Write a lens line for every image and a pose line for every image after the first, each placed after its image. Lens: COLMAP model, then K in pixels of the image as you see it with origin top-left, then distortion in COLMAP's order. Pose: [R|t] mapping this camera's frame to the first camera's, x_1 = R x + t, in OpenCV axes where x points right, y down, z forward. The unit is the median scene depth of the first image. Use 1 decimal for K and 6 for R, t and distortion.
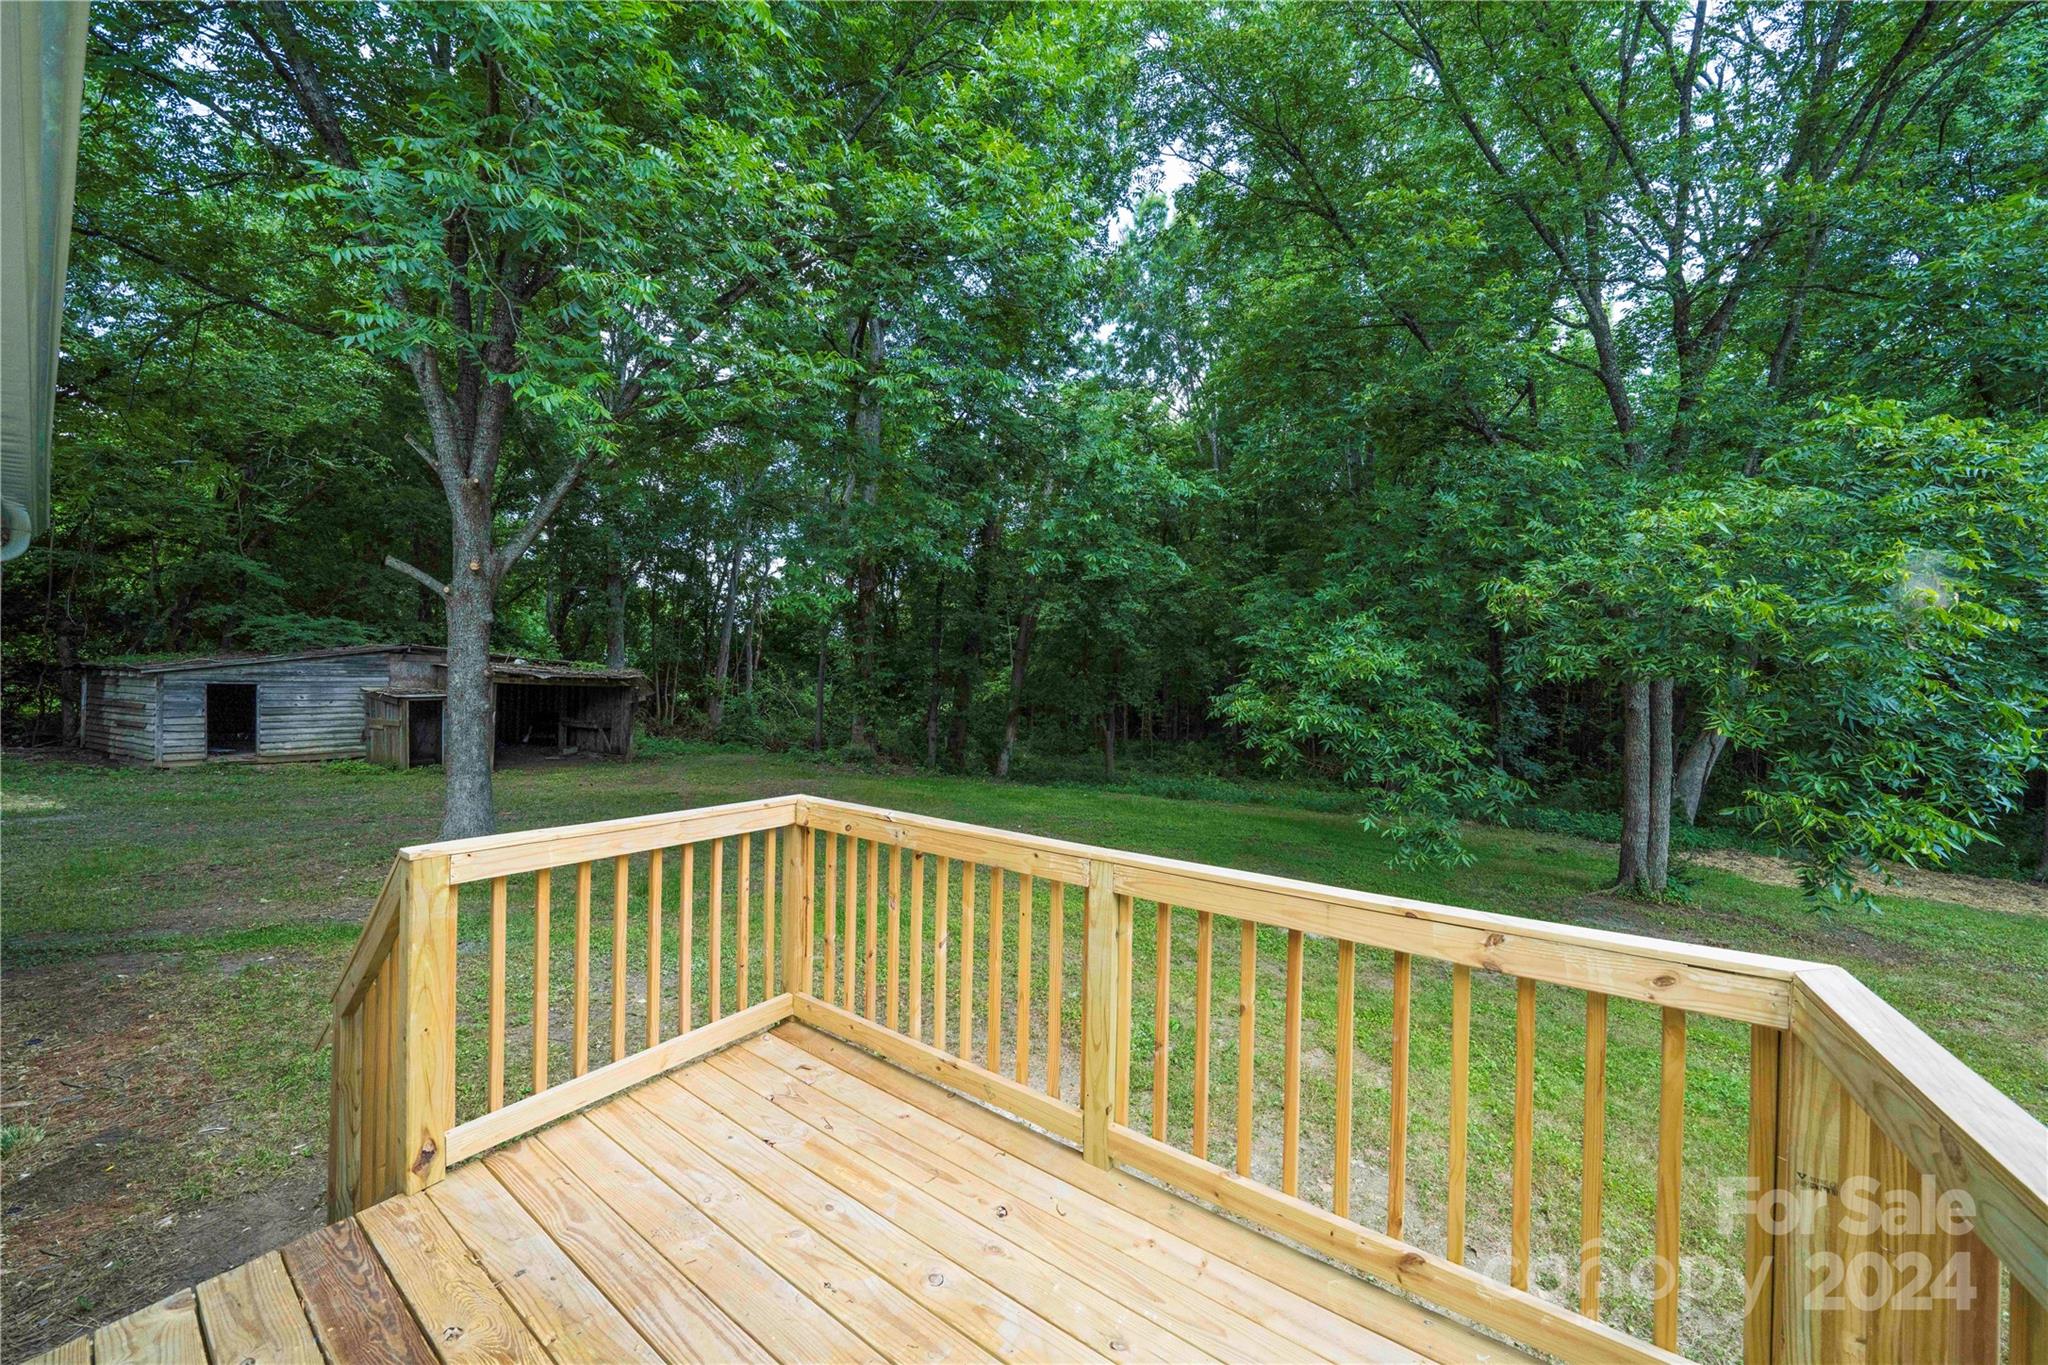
lens RADIAL K [[696.4, 0, 1024.0], [0, 696.4, 682.5], [0, 0, 1]] dist [-0.004956, -0.000091]
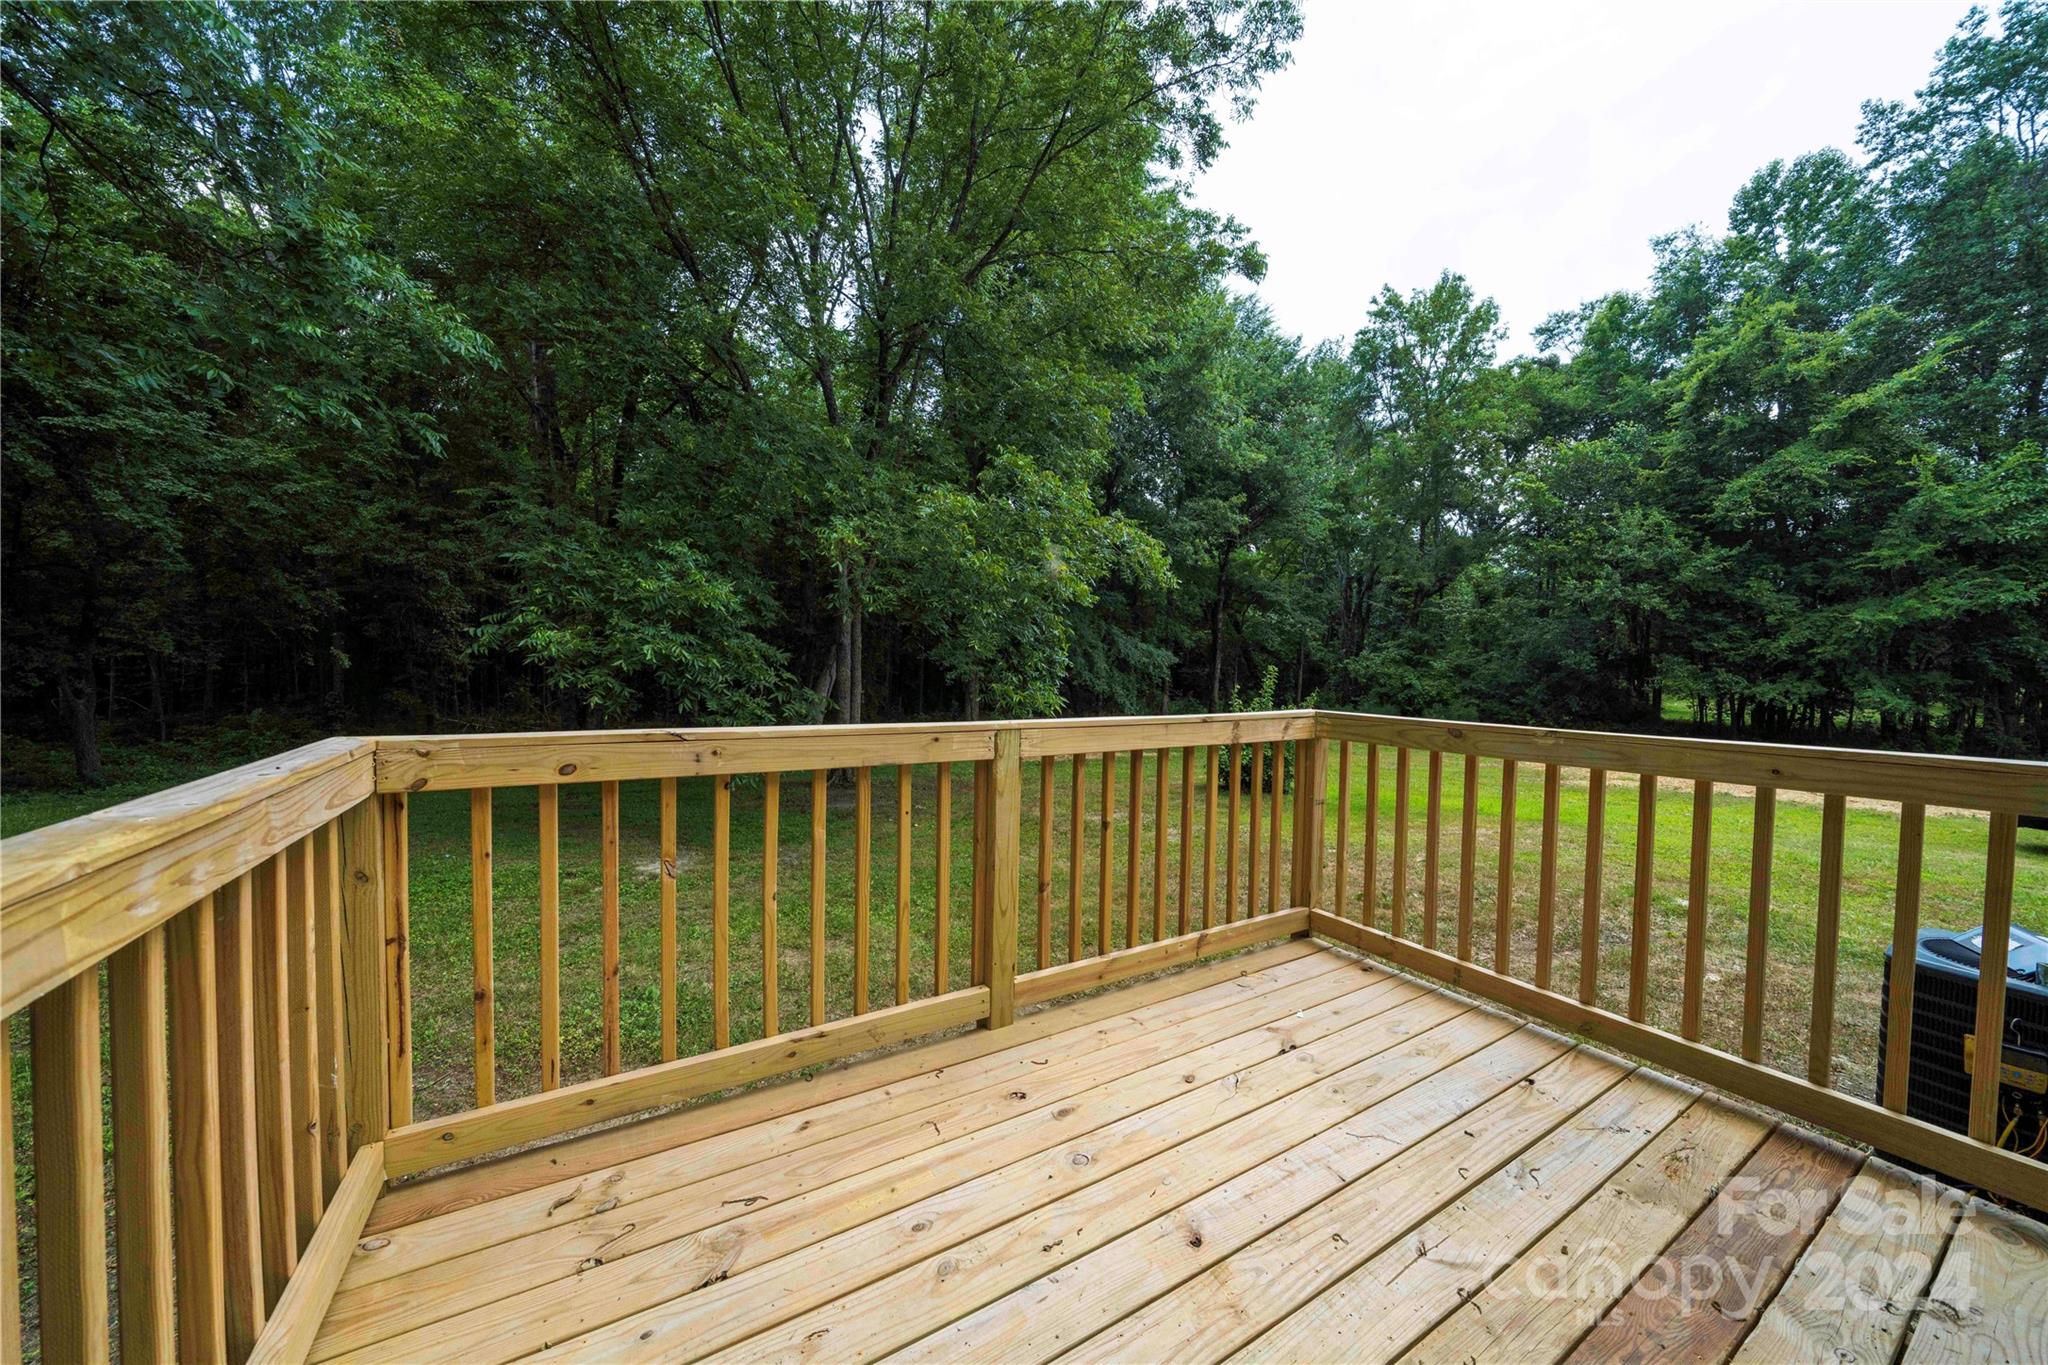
lens RADIAL K [[696.4, 0, 1024.0], [0, 696.4, 682.5], [0, 0, 1]] dist [-0.004956, -0.000091]
pose [[0.414624, -0.046224, 0.908818, -0.232972], [-0.013913, 0.998270, 0.057121, 0.038160], [-0.909886, -0.036328, 0.413264, 0.167412]]
